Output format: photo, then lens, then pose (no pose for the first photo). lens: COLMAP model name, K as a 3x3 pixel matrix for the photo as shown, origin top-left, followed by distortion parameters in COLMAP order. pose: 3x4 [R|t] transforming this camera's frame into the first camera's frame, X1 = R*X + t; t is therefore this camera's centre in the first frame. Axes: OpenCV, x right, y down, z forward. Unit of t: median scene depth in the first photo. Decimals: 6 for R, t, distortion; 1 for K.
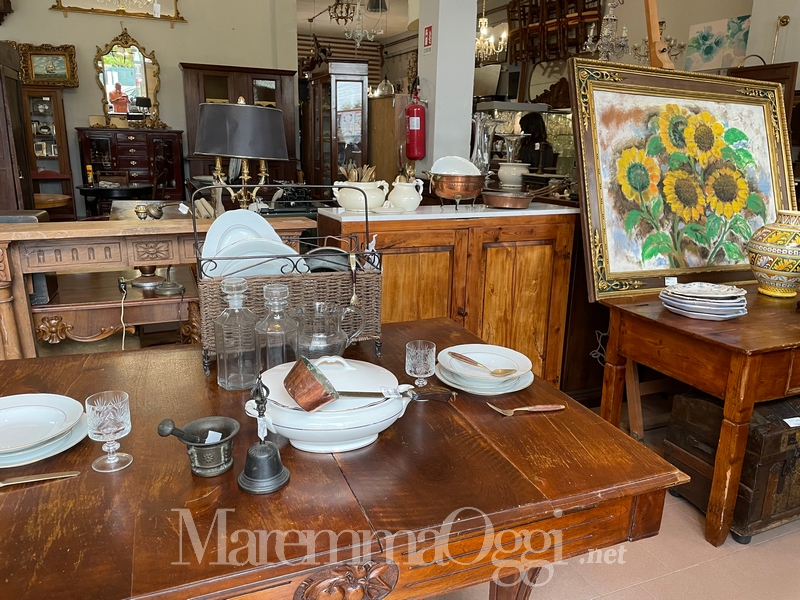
lens RADIAL K [[606.2, 0, 405.0], [0, 606.2, 300.6], [0, 0, 1]] dist [0.075365, -0.093609]
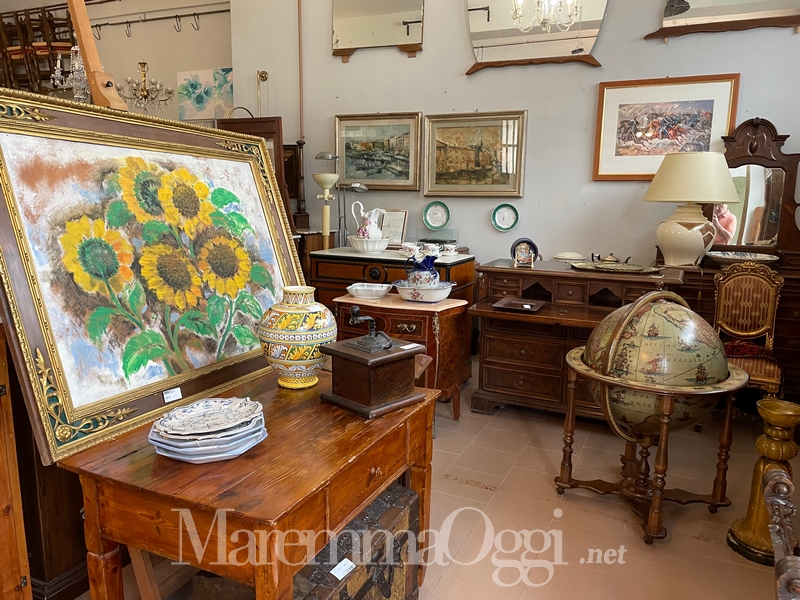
lens RADIAL K [[606.2, 0, 405.0], [0, 606.2, 300.6], [0, 0, 1]] dist [0.075365, -0.093609]
pose [[0.747816, -0.122869, 0.652437, 0.174179], [0.166691, 0.985995, -0.005374, -0.090446], [-0.642639, 0.112774, 0.757824, 0.247601]]
